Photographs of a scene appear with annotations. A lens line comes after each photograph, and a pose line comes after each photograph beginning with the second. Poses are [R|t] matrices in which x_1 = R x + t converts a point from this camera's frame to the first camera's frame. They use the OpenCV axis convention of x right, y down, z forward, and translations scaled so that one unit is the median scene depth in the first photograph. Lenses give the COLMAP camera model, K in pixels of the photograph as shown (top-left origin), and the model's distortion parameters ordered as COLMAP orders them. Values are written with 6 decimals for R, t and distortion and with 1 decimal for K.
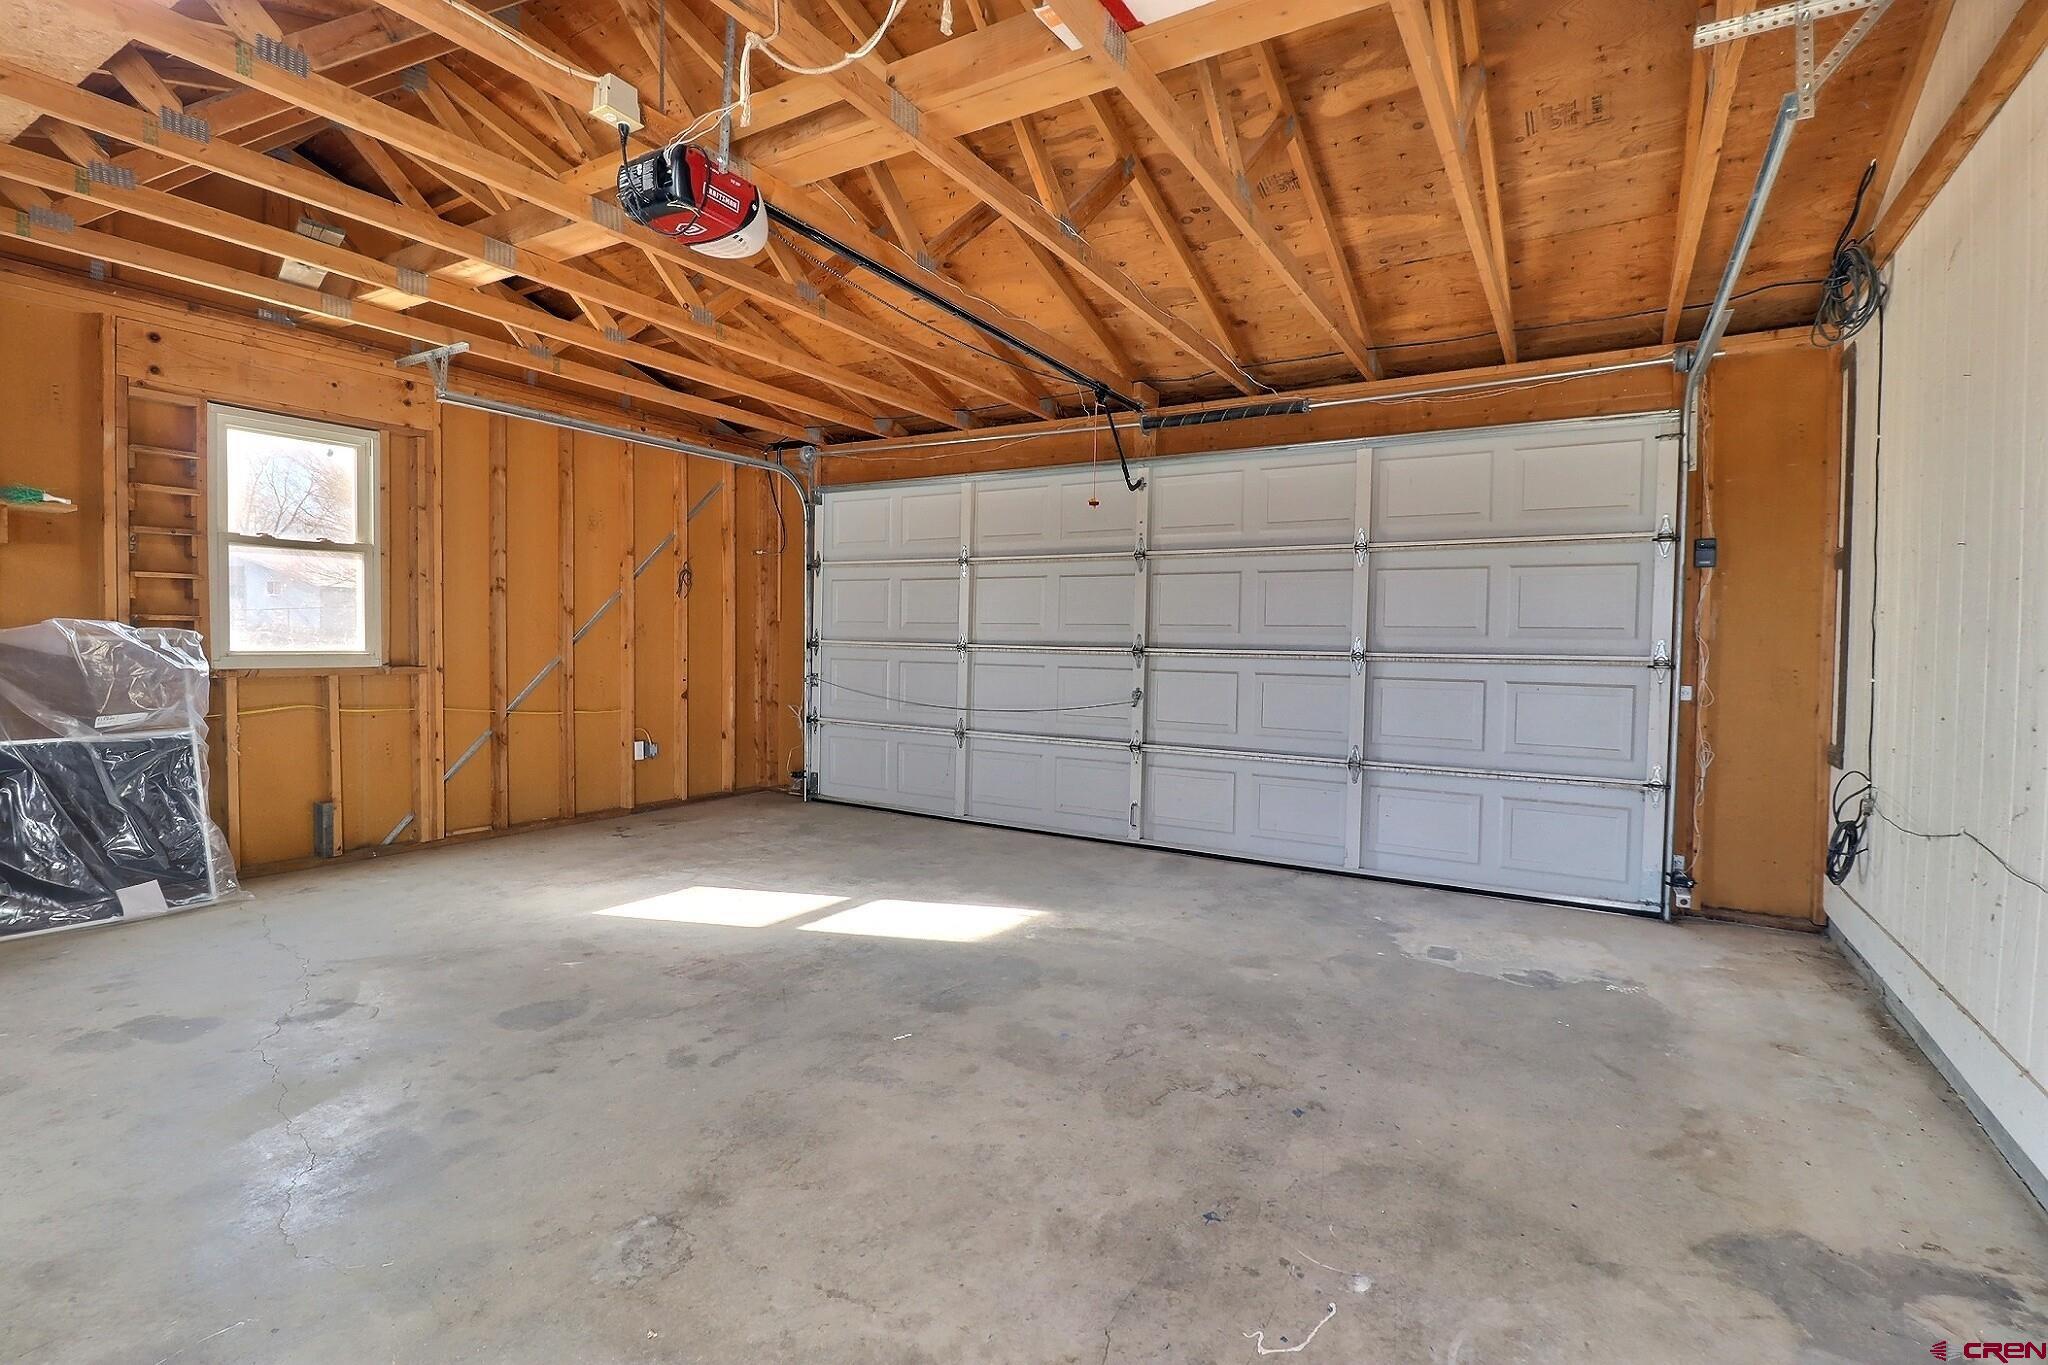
lens RADIAL K [[956.0, 0, 1024.6], [0, 956.0, 676.1], [0, 0, 1]] dist [-0.000241, -0.011763]
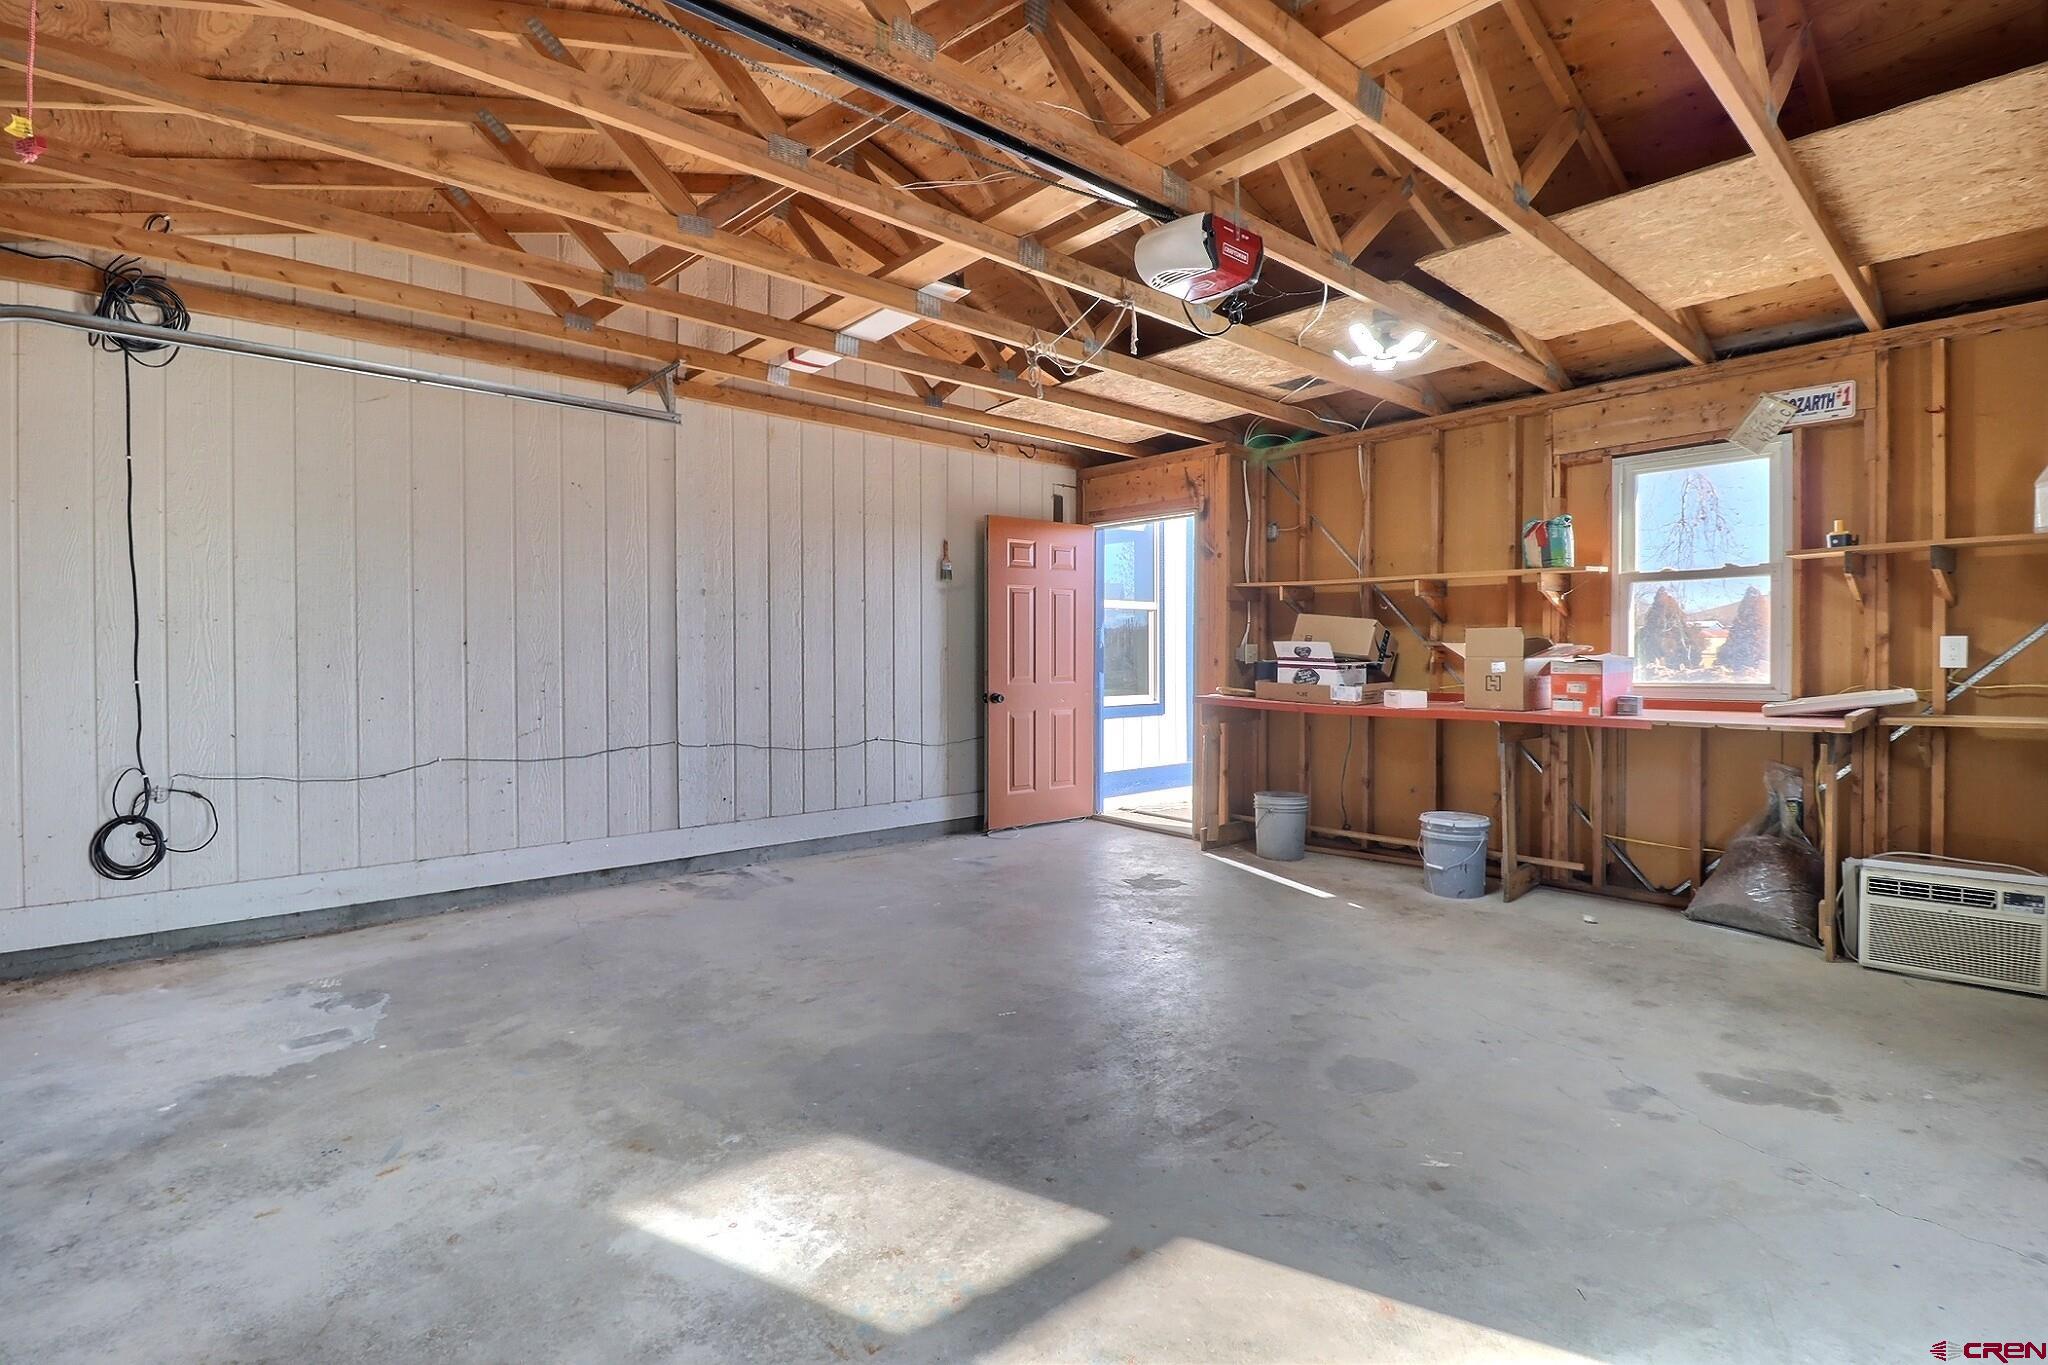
lens RADIAL K [[956.0, 0, 1020.8], [0, 956.0, 668.9], [0, 0, 1]] dist [-0.000241, -0.011763]
pose [[-0.953787, -0.020470, 0.299784, -0.381167], [-0.004720, 0.998574, 0.053168, -0.070648], [-0.300445, 0.049296, -0.952524, 1.652139]]
